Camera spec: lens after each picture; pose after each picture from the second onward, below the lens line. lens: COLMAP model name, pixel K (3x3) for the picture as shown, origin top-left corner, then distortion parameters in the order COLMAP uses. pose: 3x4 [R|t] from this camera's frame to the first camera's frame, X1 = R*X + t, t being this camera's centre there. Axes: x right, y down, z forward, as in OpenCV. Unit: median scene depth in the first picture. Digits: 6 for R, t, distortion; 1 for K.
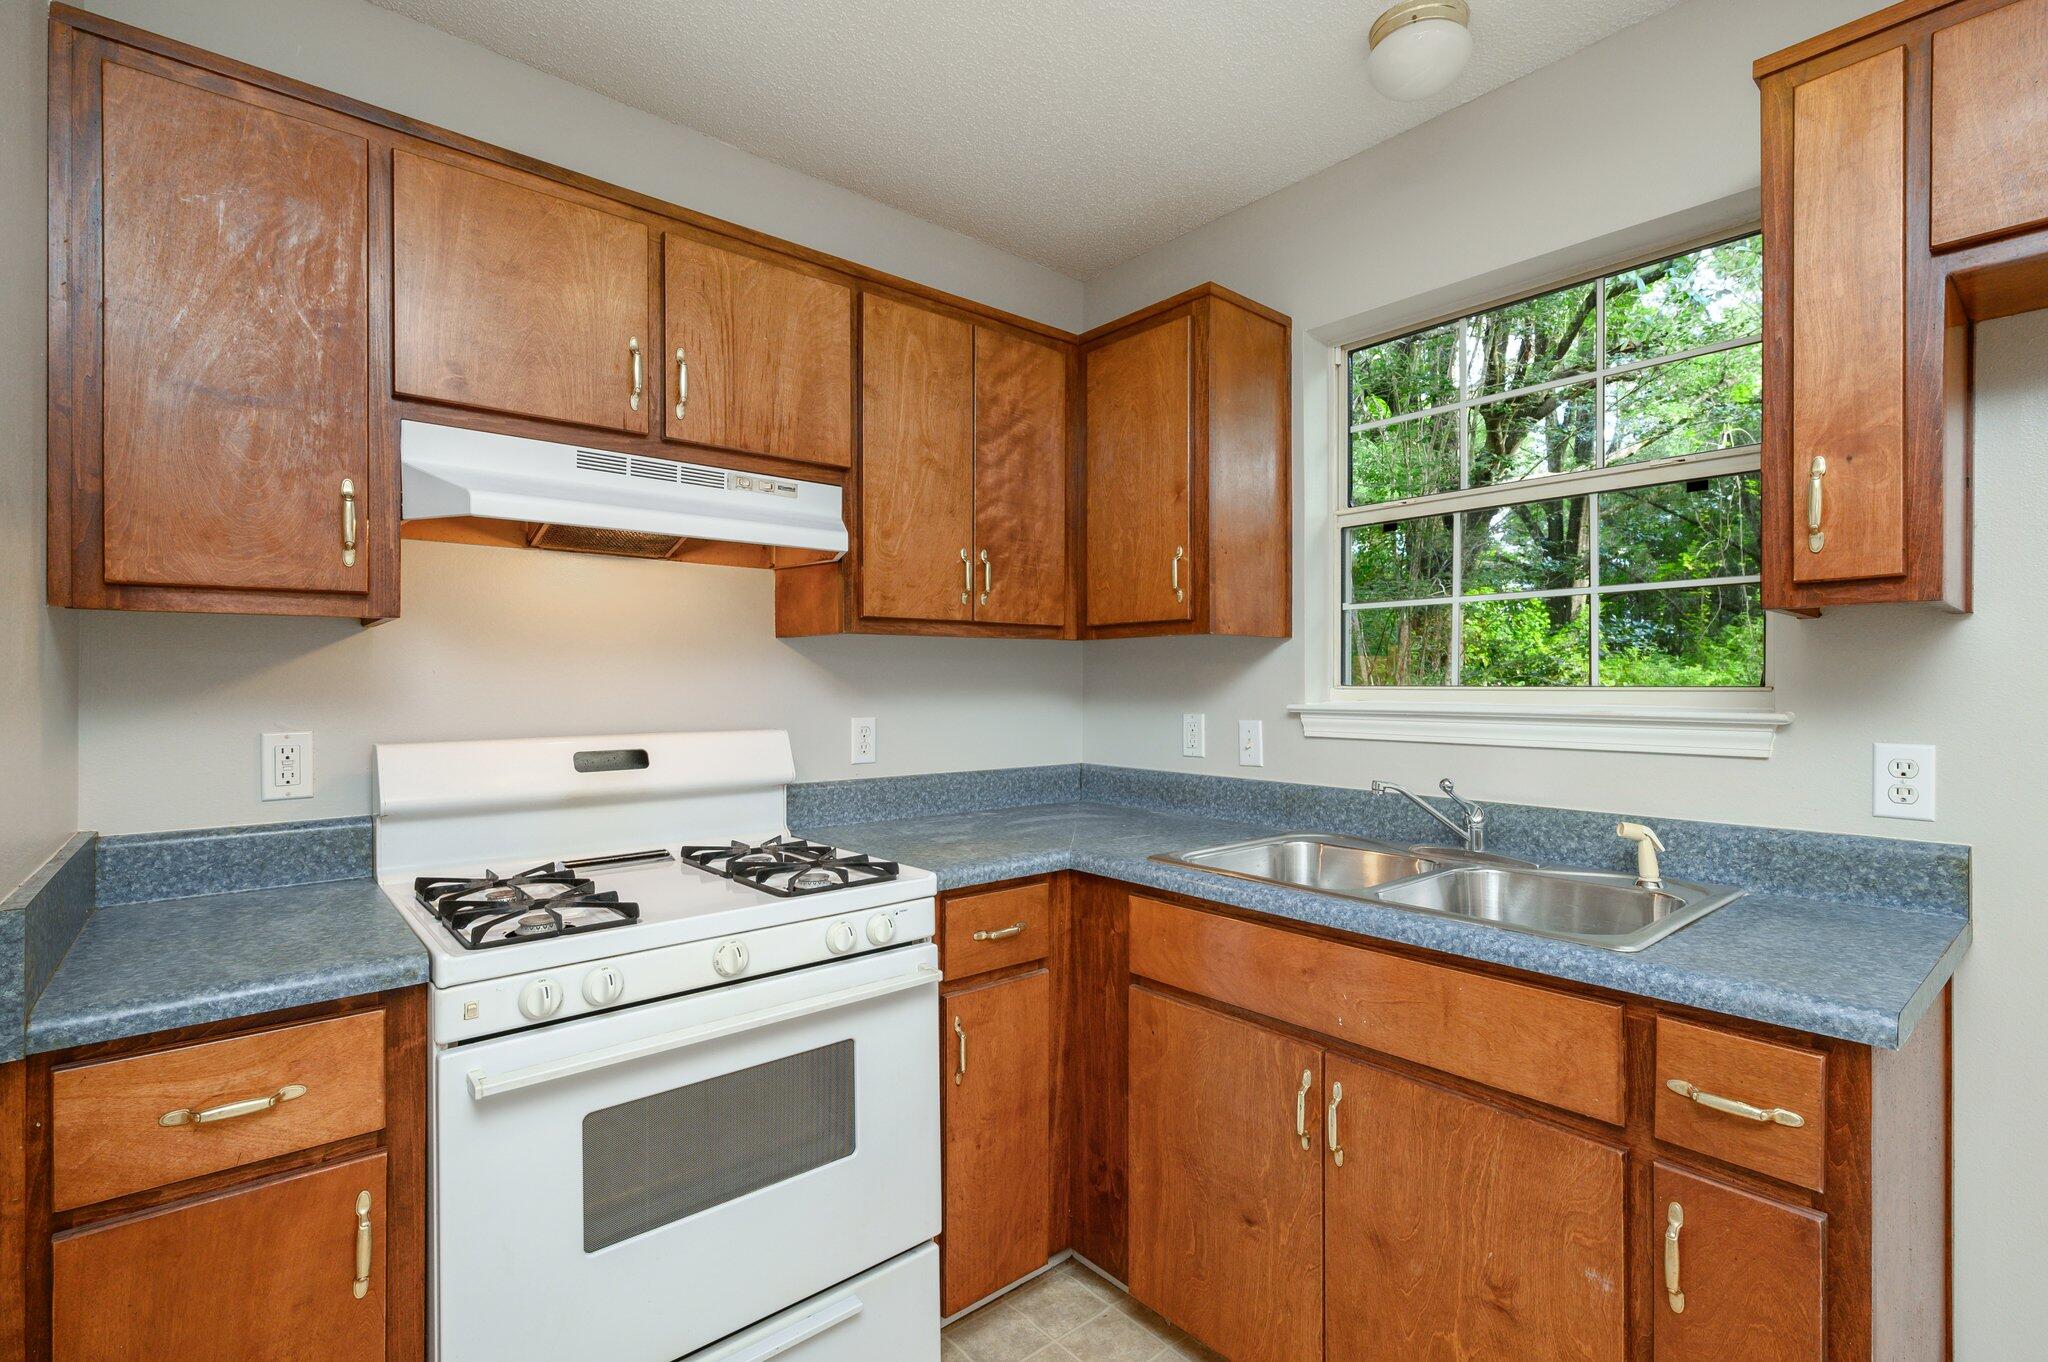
lens RADIAL K [[878.0, 0, 1035.5], [0, 878.0, 675.8], [0, 0, 1]] dist [-0.002701, -0.000616]
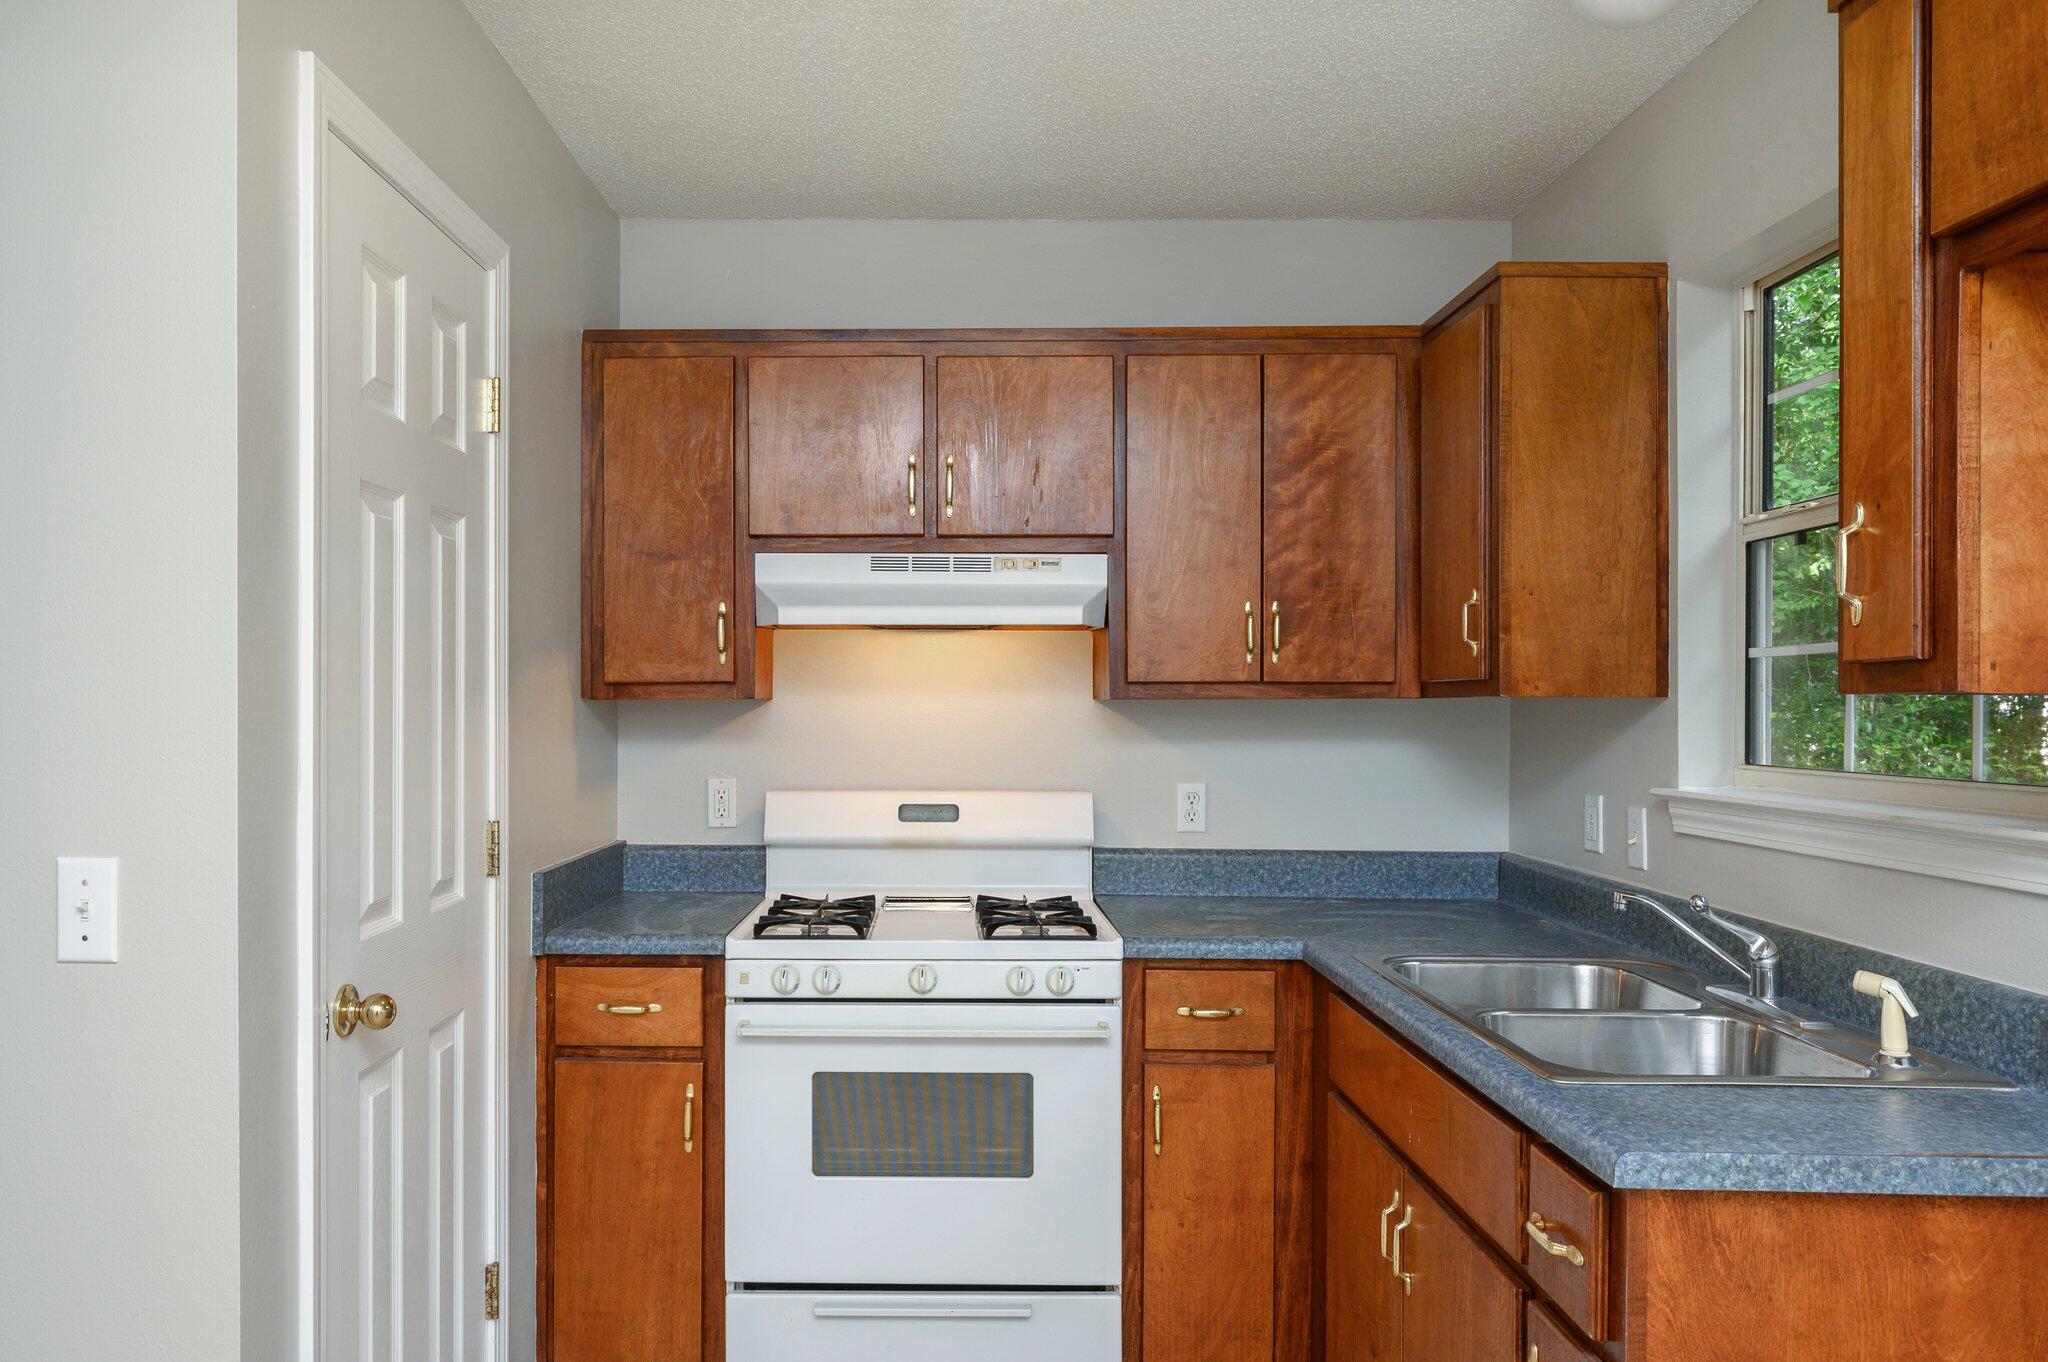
lens RADIAL K [[1411.9, 0, 1021.6], [0, 1411.9, 693.1], [0, 0, 1]] dist [-0.008037, -0.009495]
pose [[0.755802, -0.001536, -0.654799, 0.864637], [0.001009, 0.999999, -0.001181, -0.060734], [0.654800, 0.000232, 0.755802, -0.325738]]
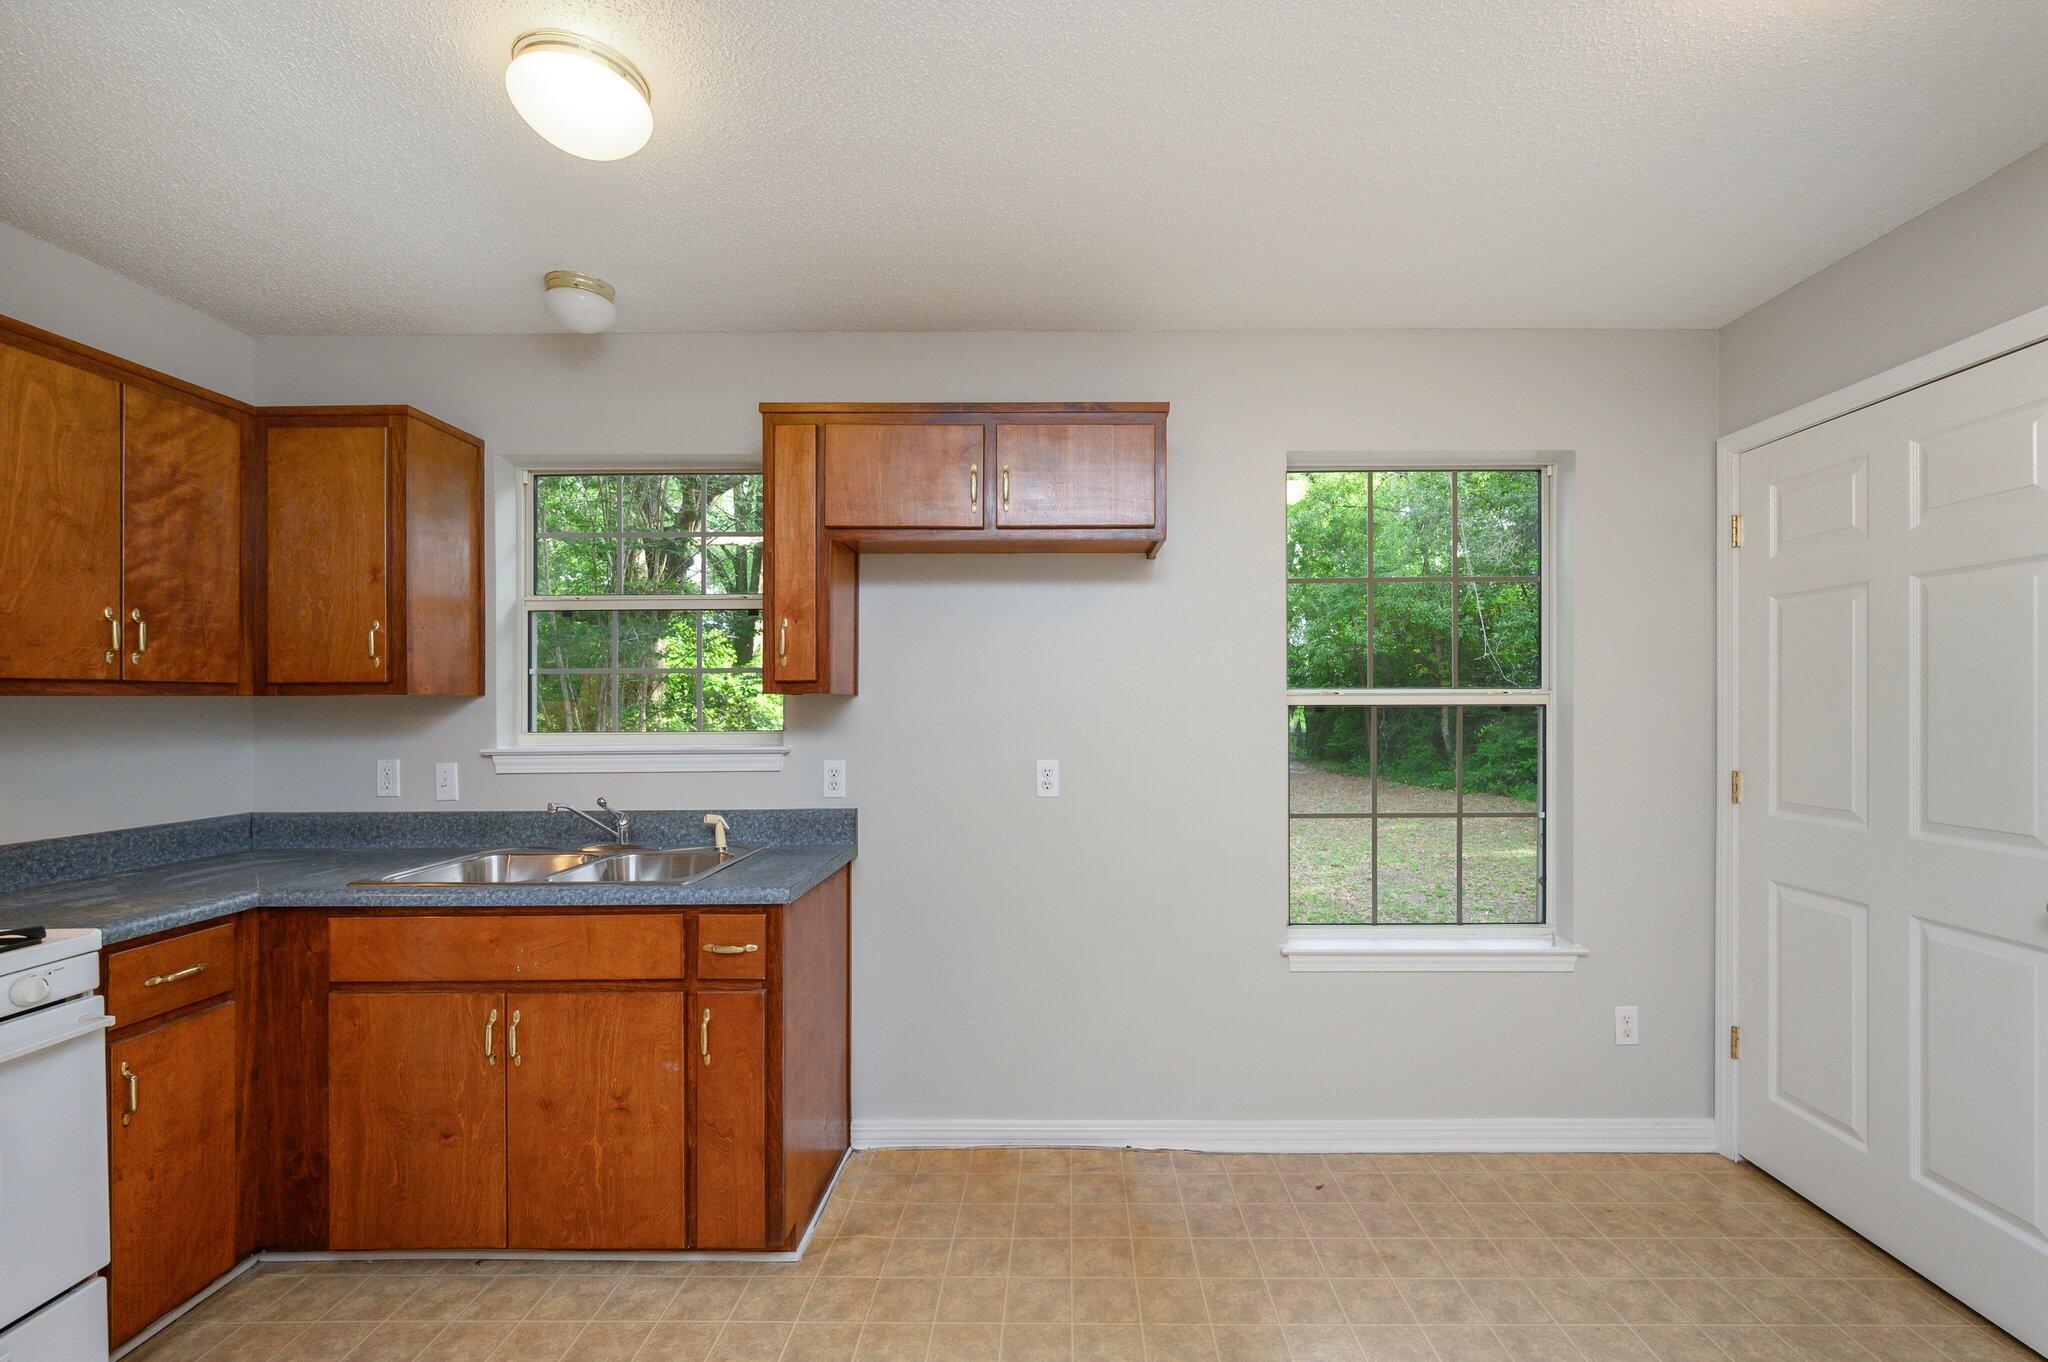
lens RADIAL K [[837.0, 0, 1010.1], [0, 837.0, 700.4], [0, 0, 1]] dist [-0.002267, 0.000197]
pose [[0.671644, -0.001669, 0.740872, -0.118817], [-0.000333, 0.999997, 0.002555, -0.052201], [-0.740874, -0.001963, 0.671641, -0.477300]]
